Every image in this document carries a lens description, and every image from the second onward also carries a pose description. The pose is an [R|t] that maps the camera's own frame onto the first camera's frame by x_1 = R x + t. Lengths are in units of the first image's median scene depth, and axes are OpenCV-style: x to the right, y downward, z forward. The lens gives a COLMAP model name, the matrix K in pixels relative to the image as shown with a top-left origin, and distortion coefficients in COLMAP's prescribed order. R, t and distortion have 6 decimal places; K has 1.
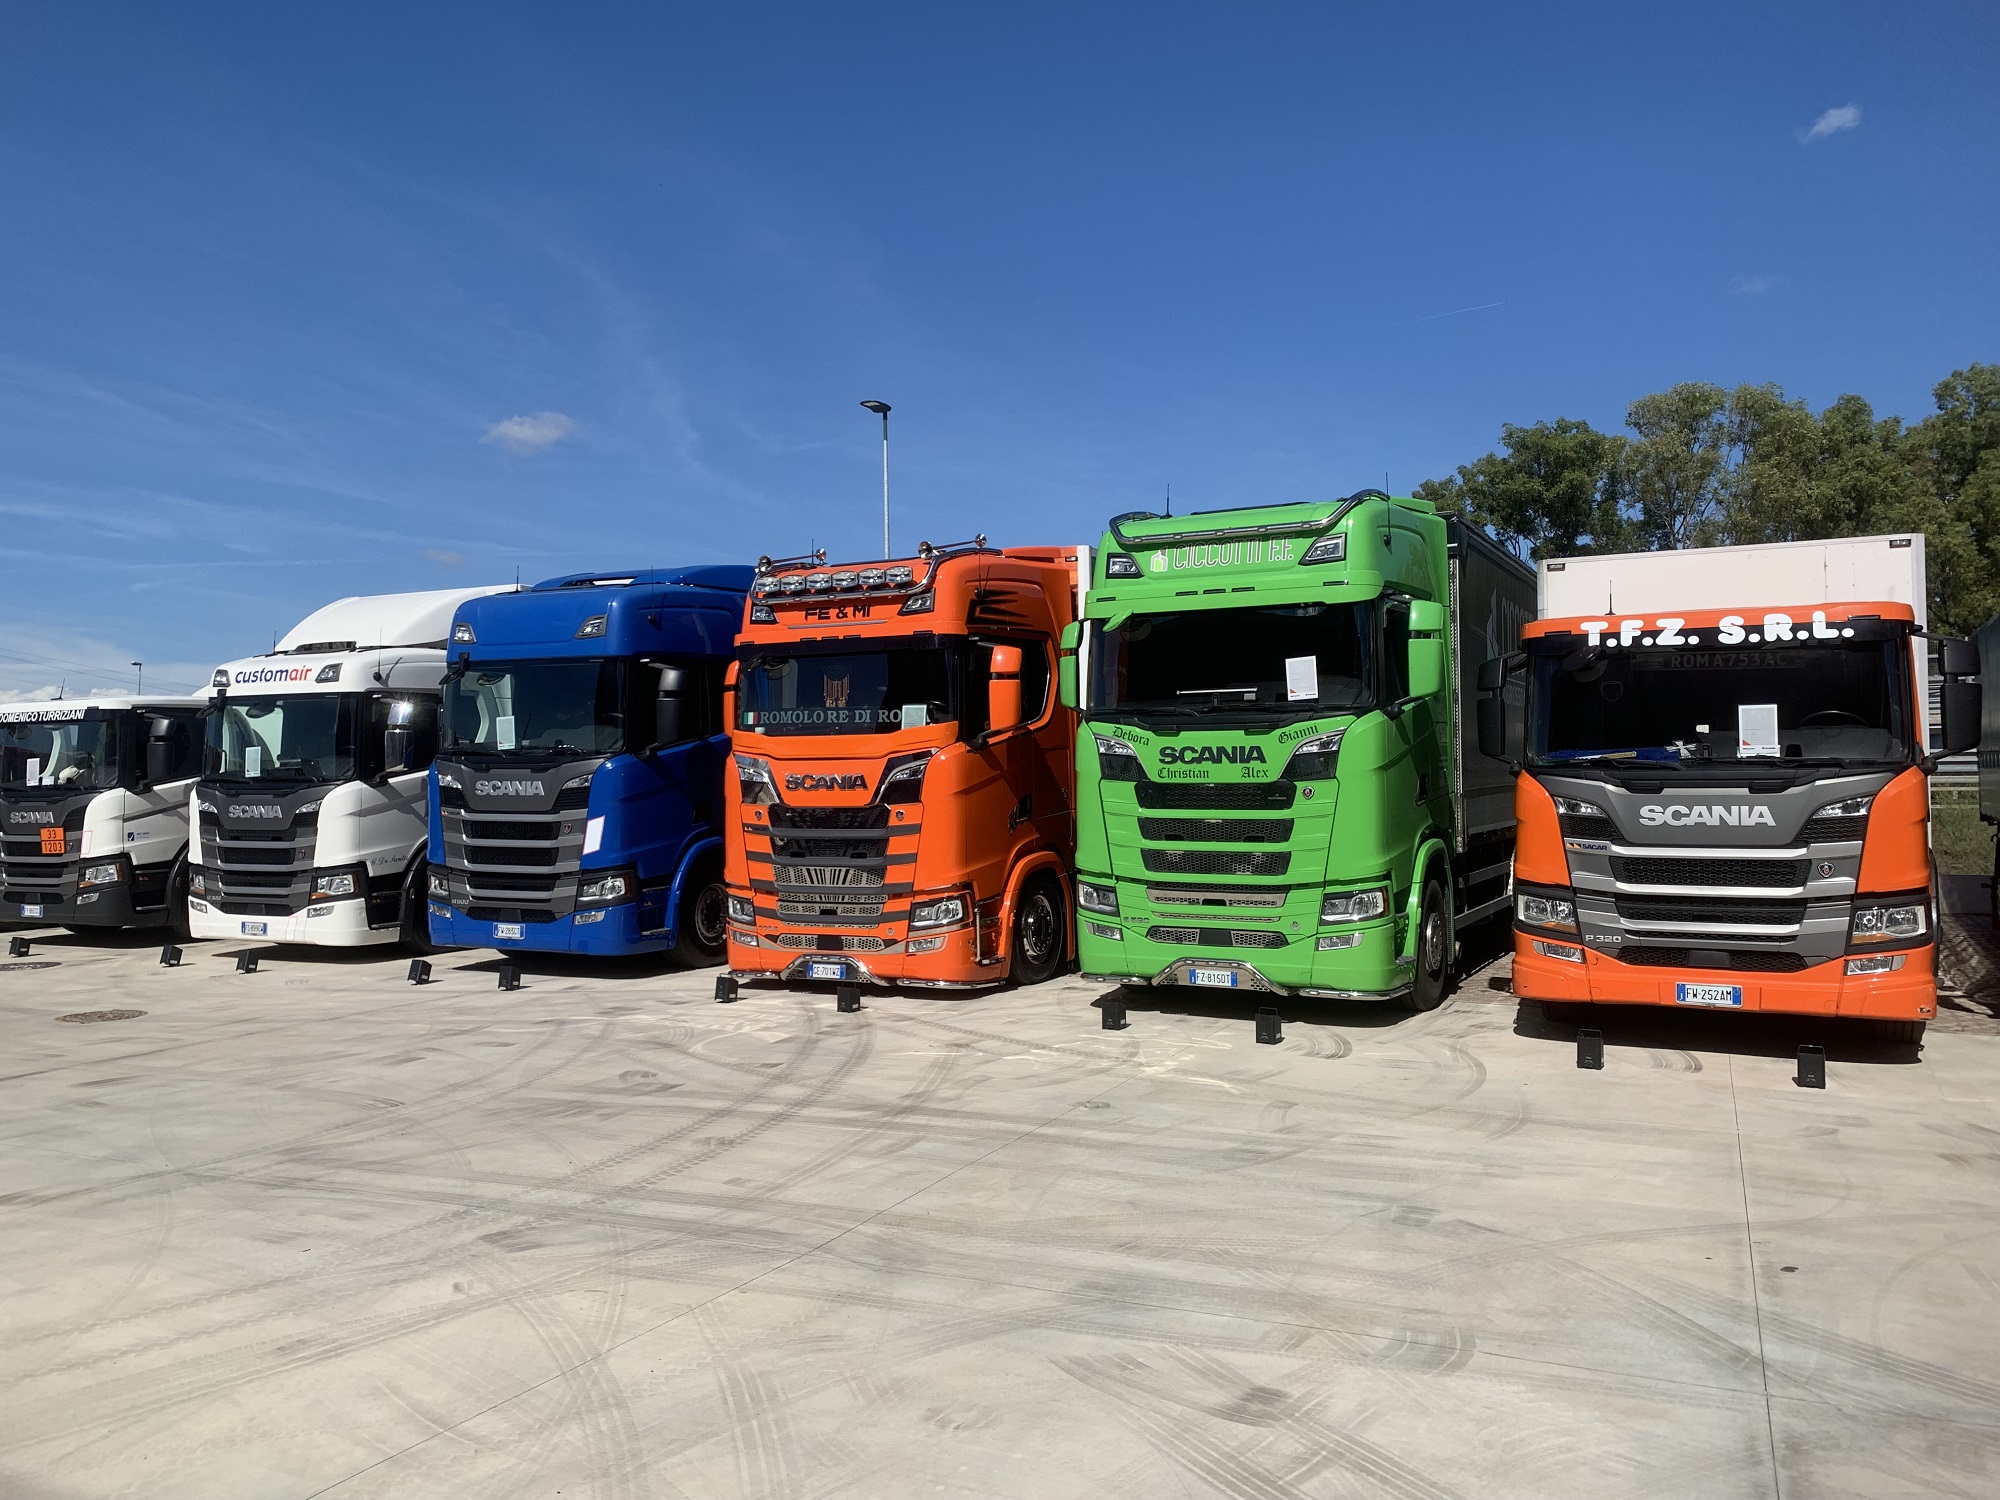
lens RADIAL K [[1567.2, 0, 1000.2], [0, 1567.2, 748.1], [0, 0, 1]] dist [0.034585, 0.001602]
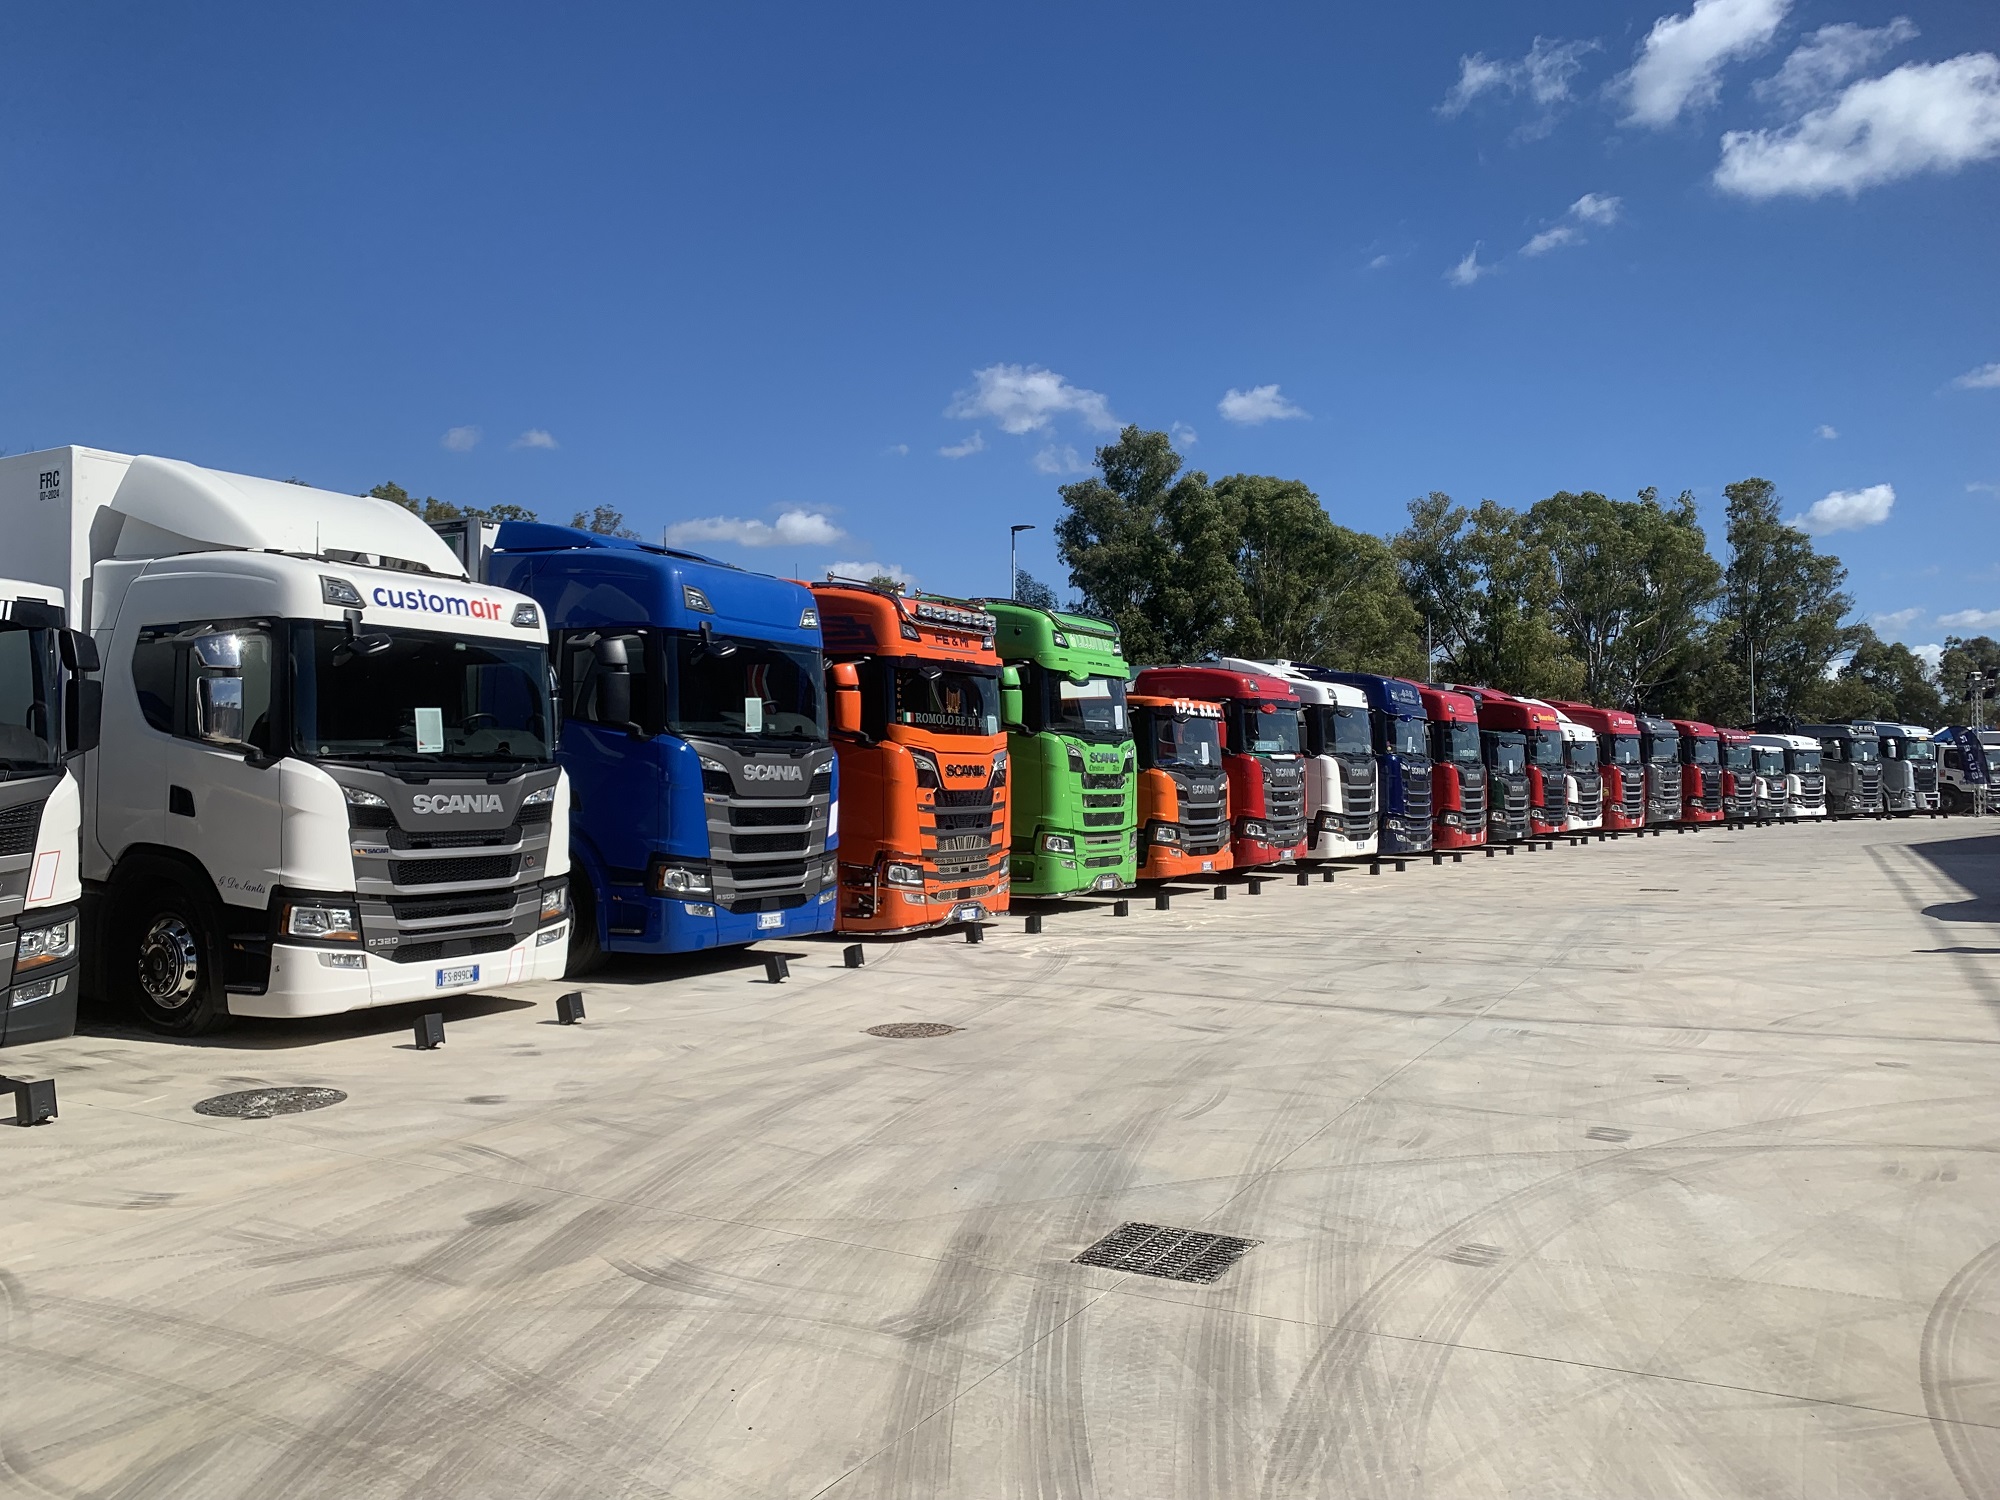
lens RADIAL K [[1567.2, 0, 948.7], [0, 1567.2, 740.0], [0, 0, 1]] dist [0.034585, 0.001602]
pose [[0.060277, 0.031275, 0.997692, -1.381274], [-0.021456, 0.999319, -0.030030, 0.034718], [-0.997951, -0.019596, 0.060907, 0.909584]]
